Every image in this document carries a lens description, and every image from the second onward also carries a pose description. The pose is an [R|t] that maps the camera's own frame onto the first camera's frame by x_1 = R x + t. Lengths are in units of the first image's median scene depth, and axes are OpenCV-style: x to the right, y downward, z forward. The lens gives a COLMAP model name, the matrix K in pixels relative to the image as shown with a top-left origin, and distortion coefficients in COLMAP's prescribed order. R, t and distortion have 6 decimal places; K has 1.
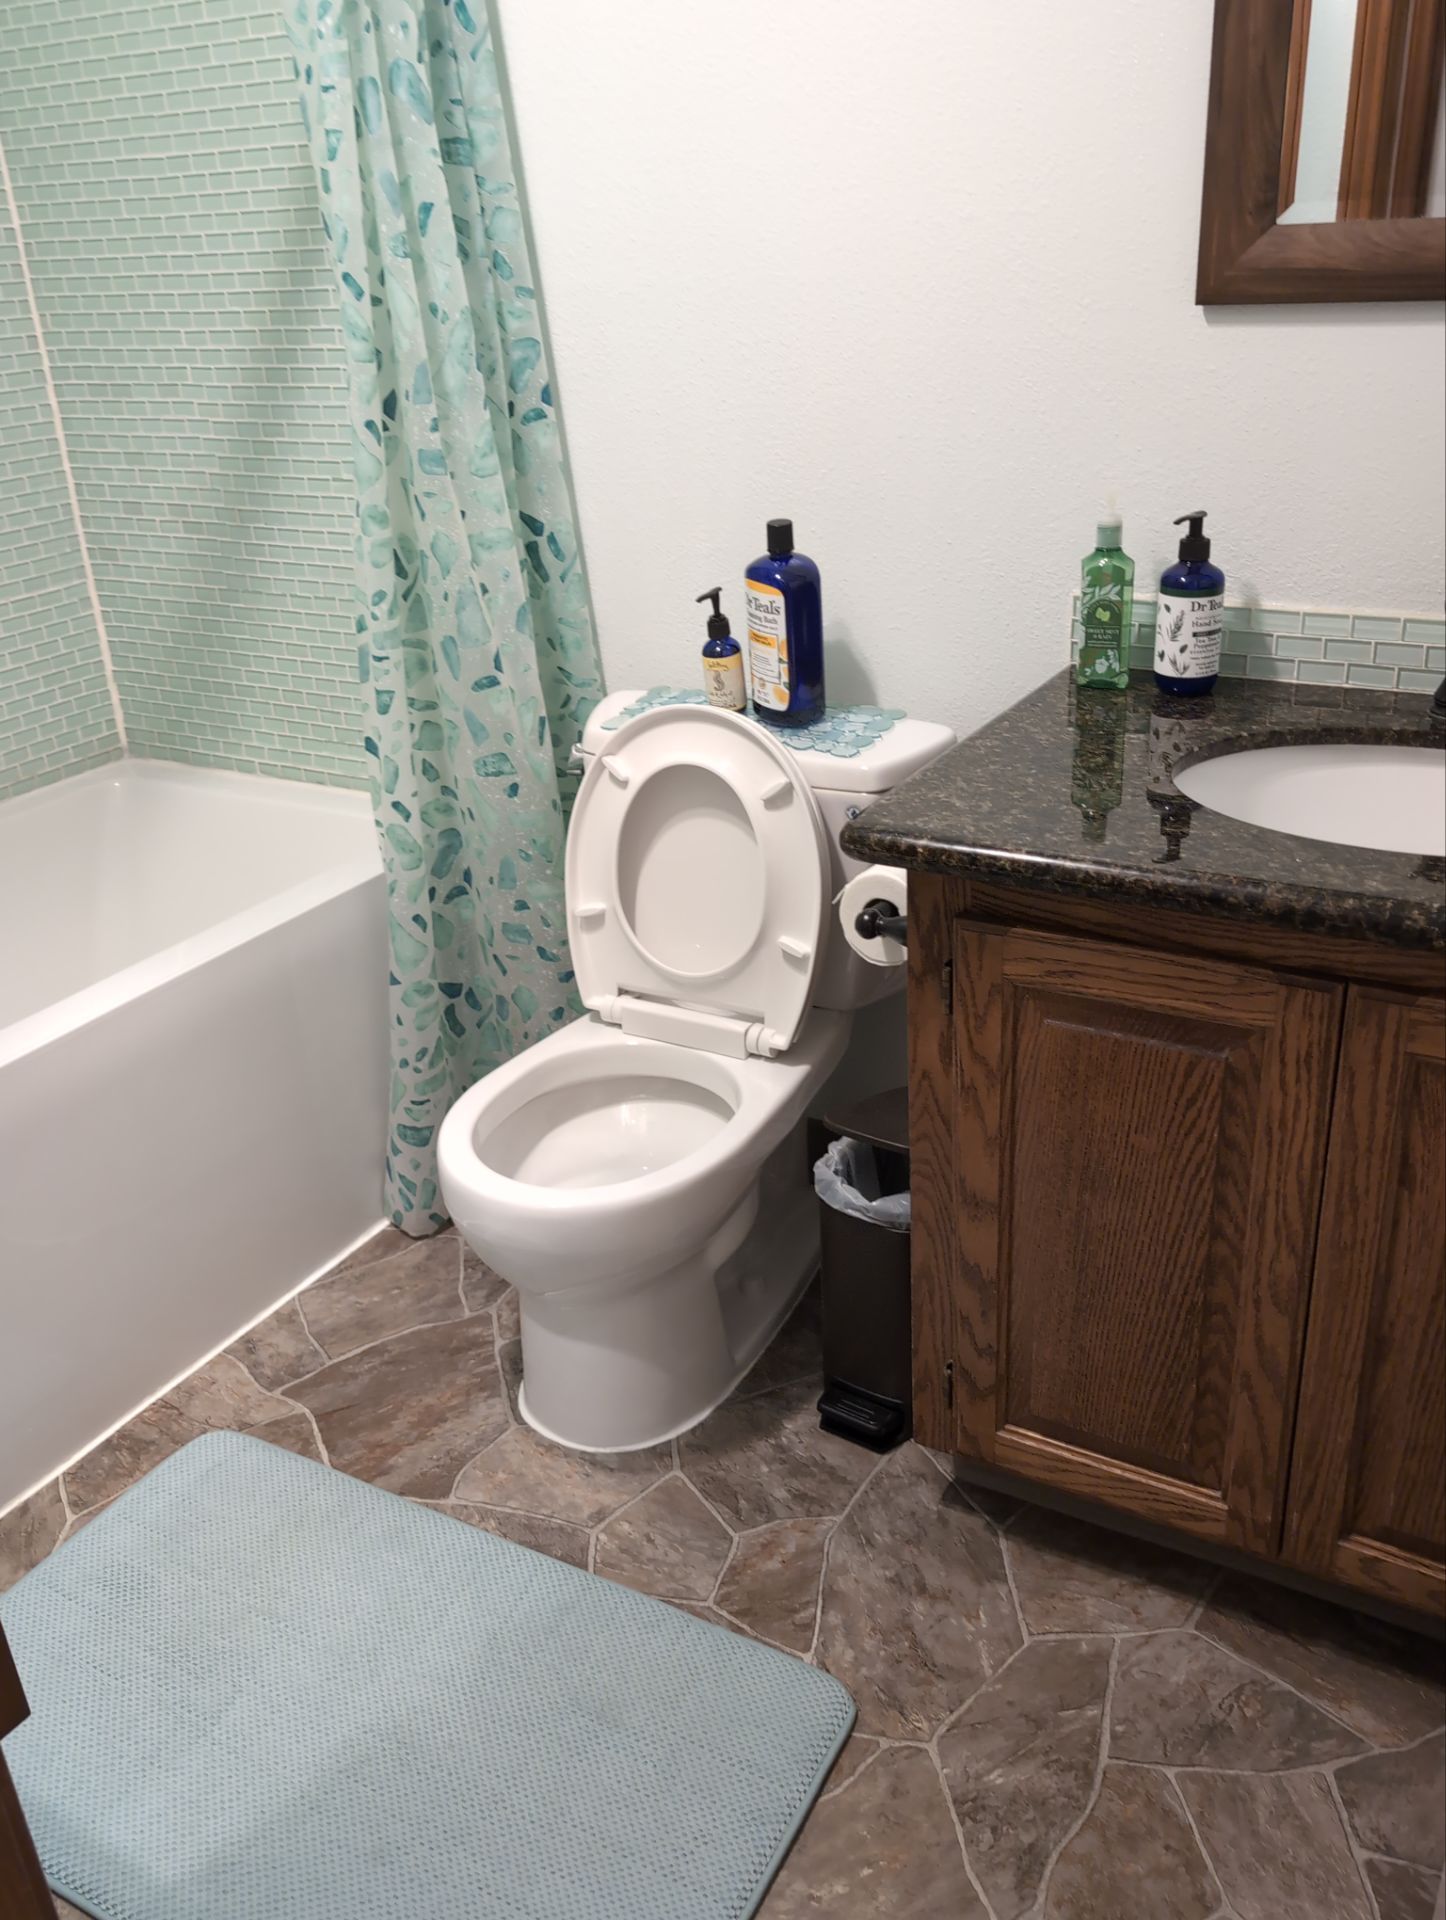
lens RADIAL K [[1632.7, 0, 730.9], [0, 1632.7, 957.0], [0, 0, 1]] dist [0.015649, -0.031375]
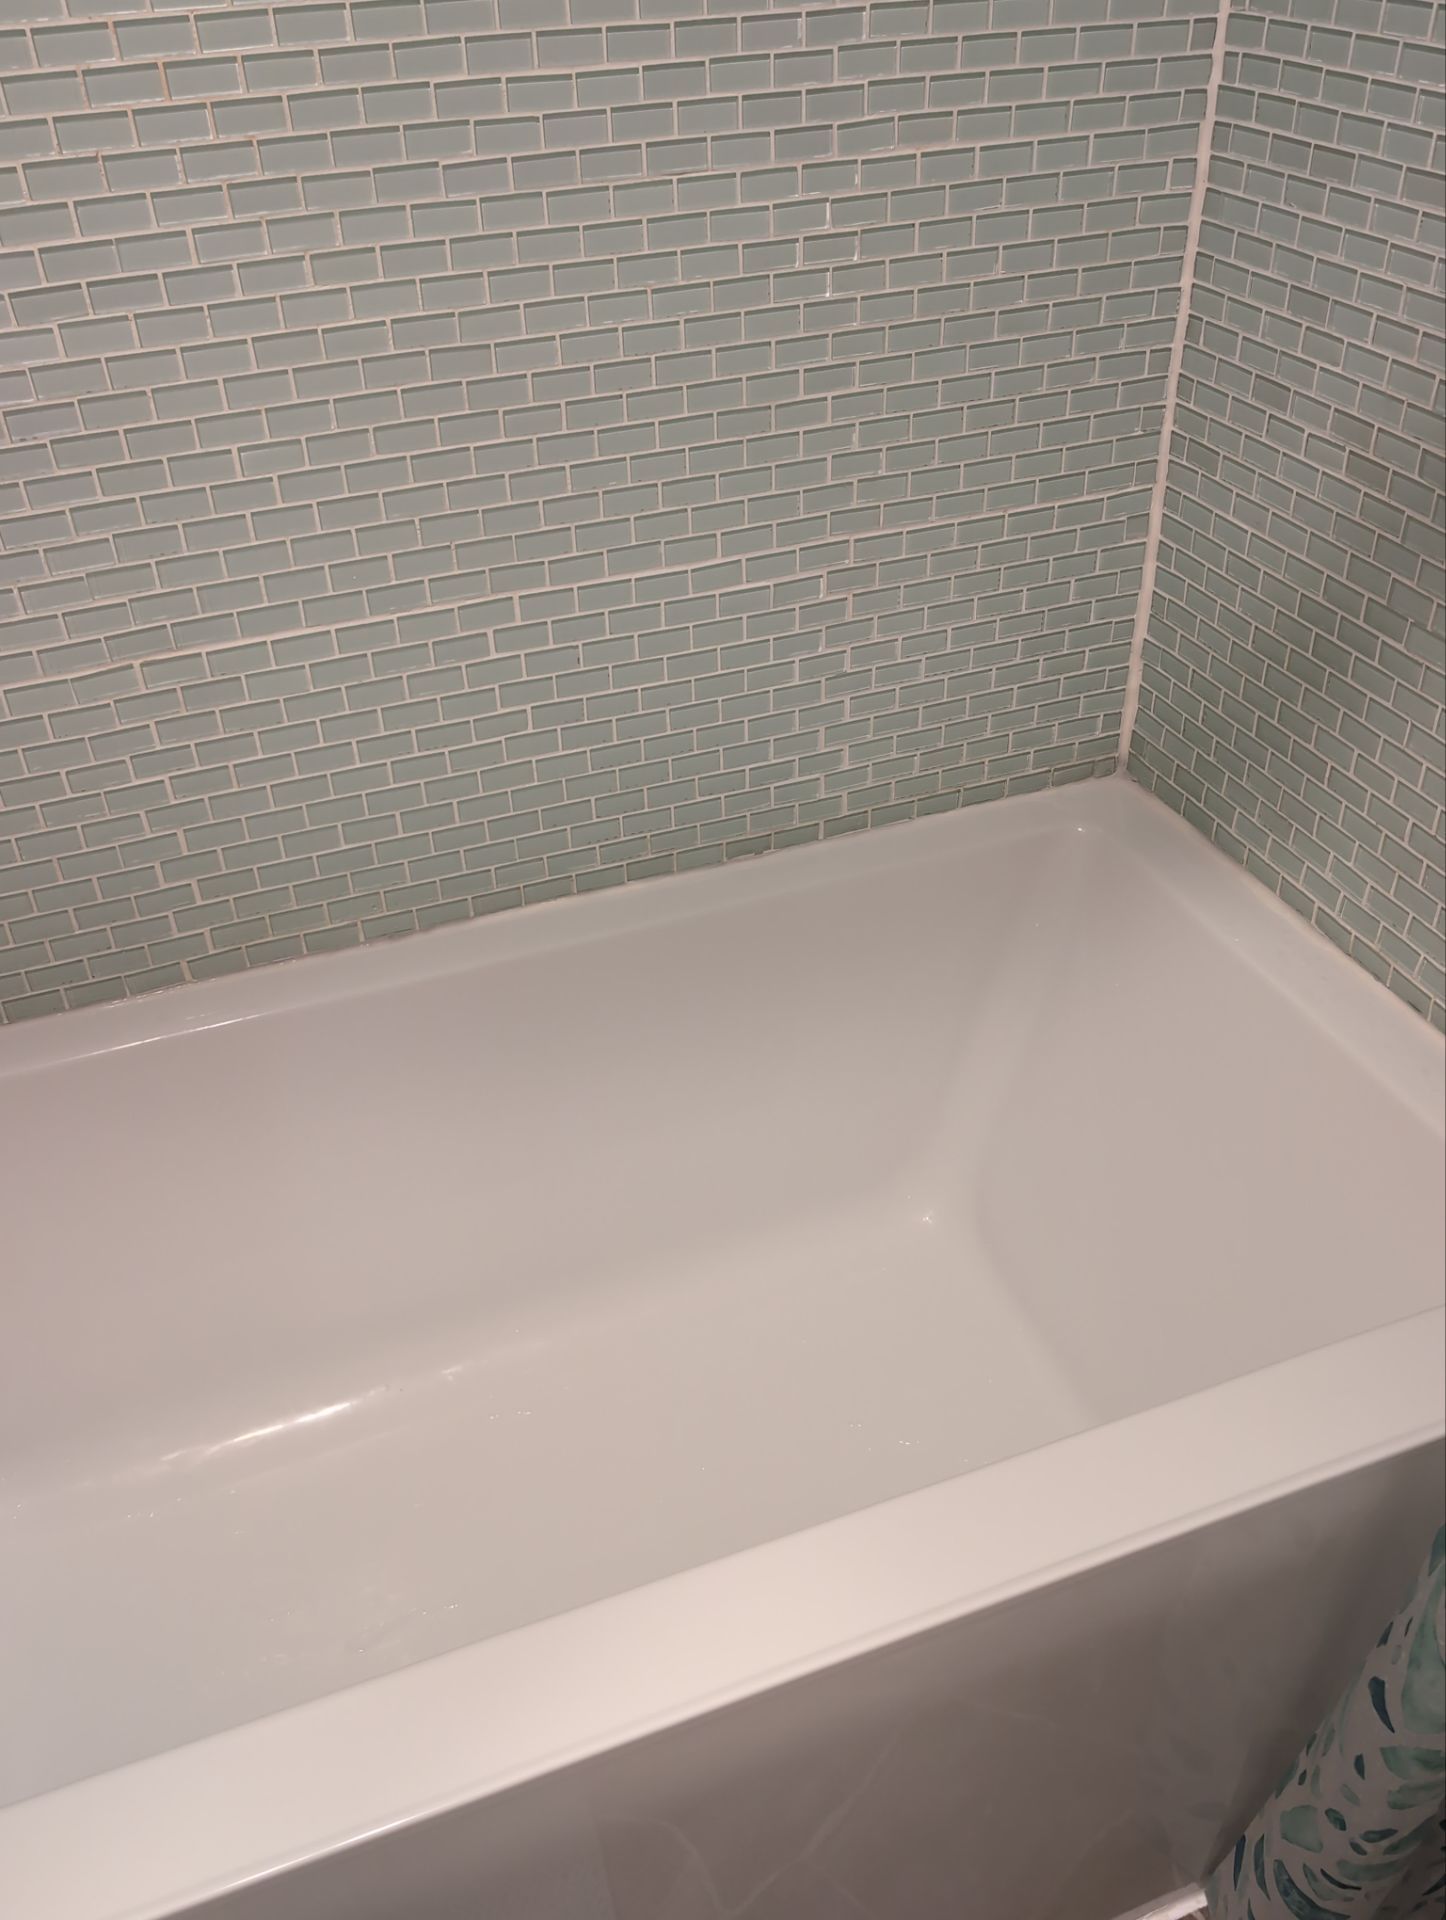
lens RADIAL K [[1632.7, 0, 720.1], [0, 1632.7, 945.6], [0, 0, 1]] dist [0.015649, -0.031375]
pose [[0.770767, 0.391394, -0.502722, -0.229236], [-0.269186, 0.915225, 0.299837, -0.300565], [0.577458, -0.095779, 0.810783, 0.618903]]
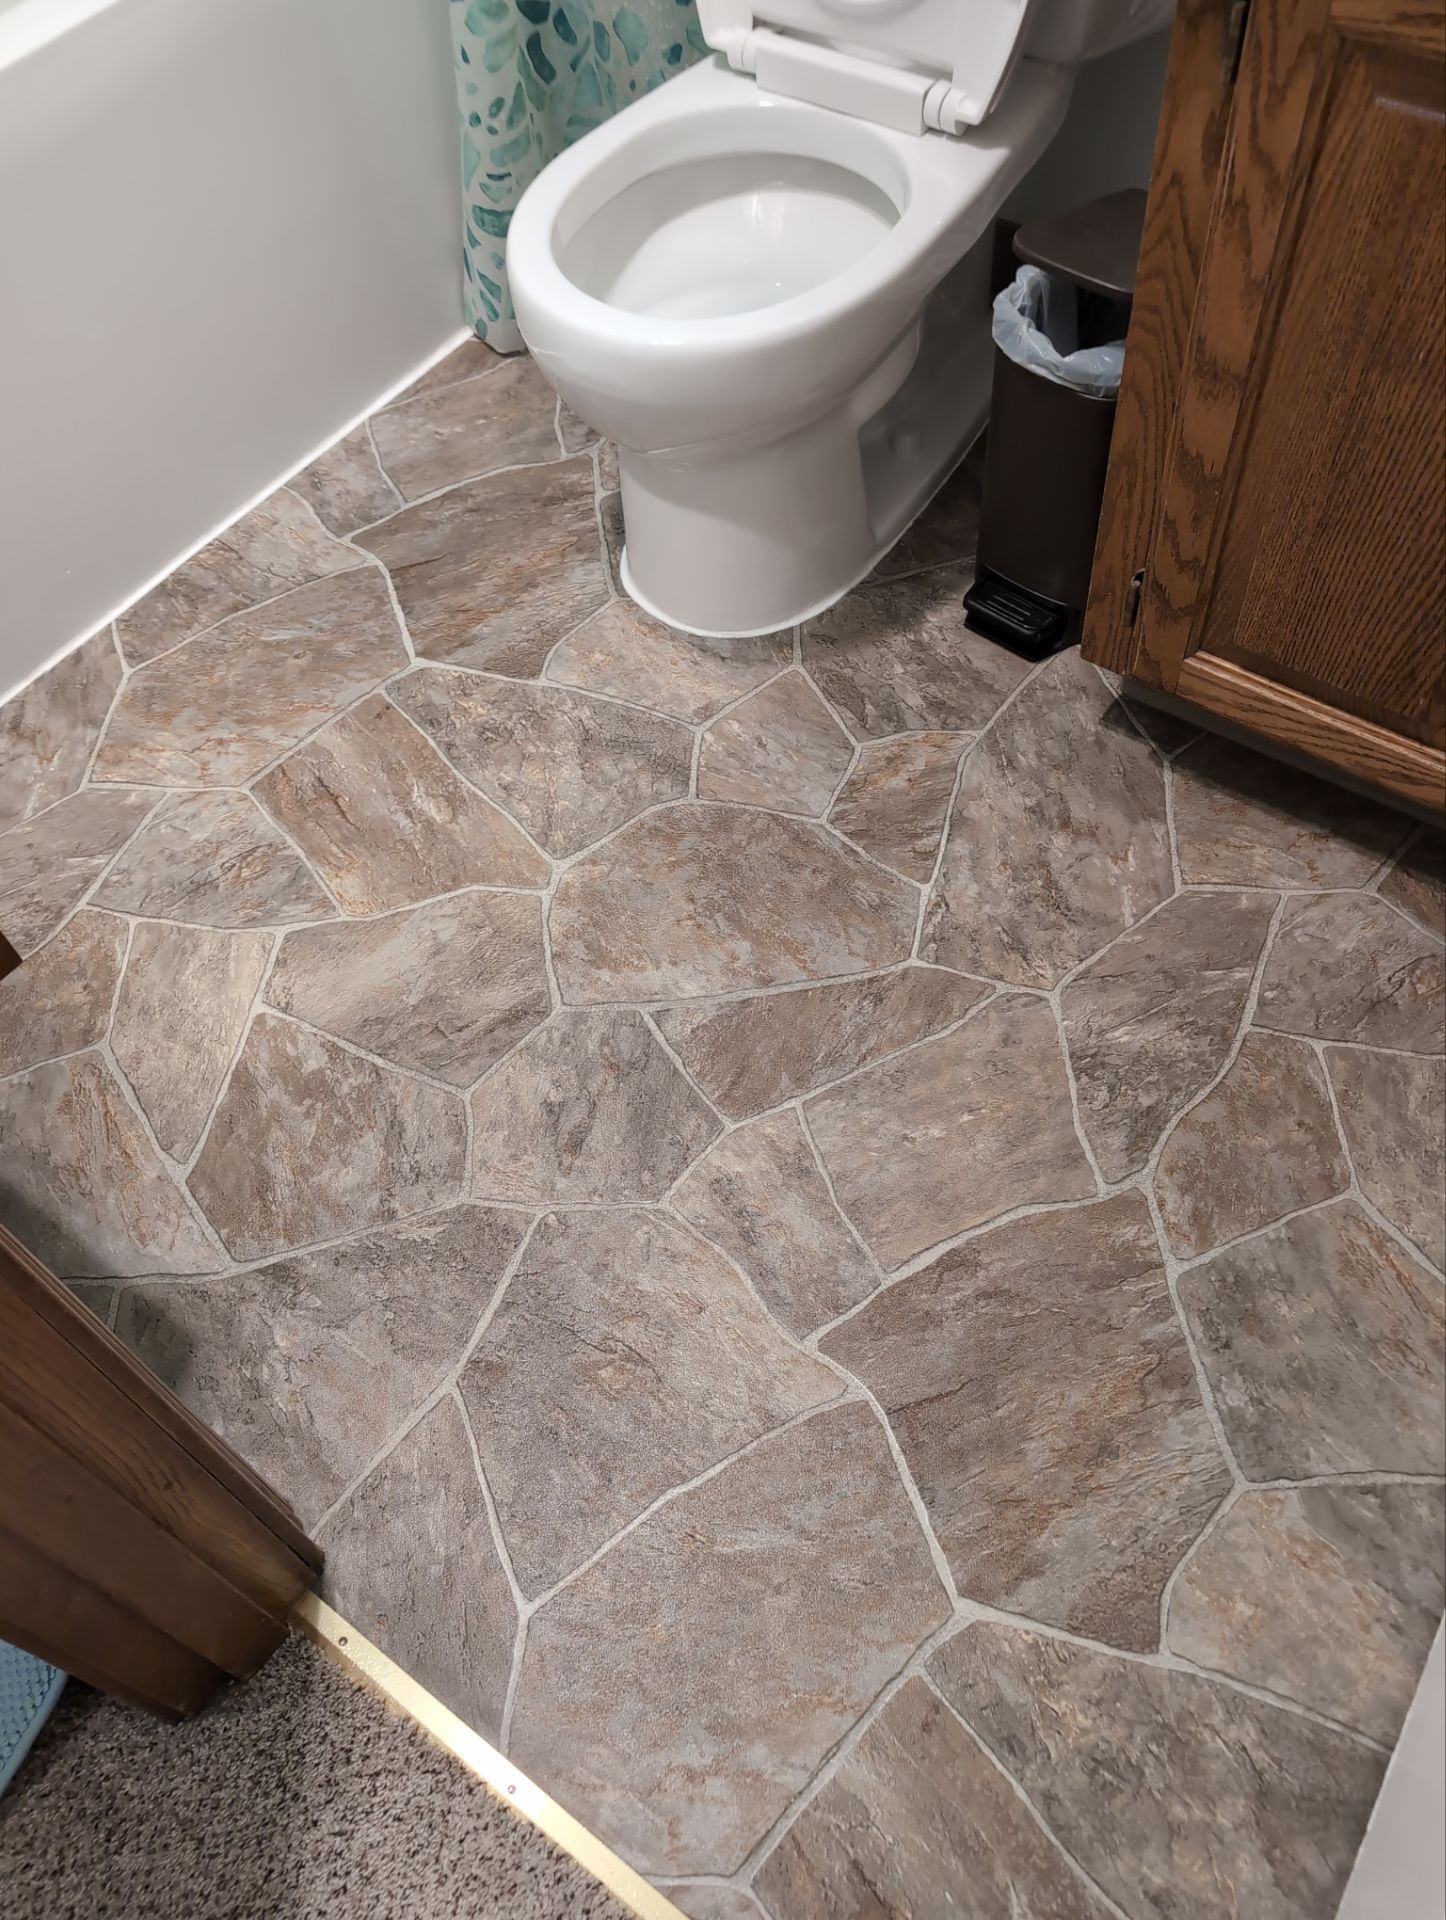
lens RADIAL K [[1632.7, 0, 719.0], [0, 1632.7, 964.9], [0, 0, 1]] dist [0.015649, -0.031375]
pose [[0.993872, 0.079531, -0.076764, 0.004857], [-0.027958, 0.852773, 0.521532, -0.000165], [0.106940, -0.516190, 0.849771, 0.178858]]
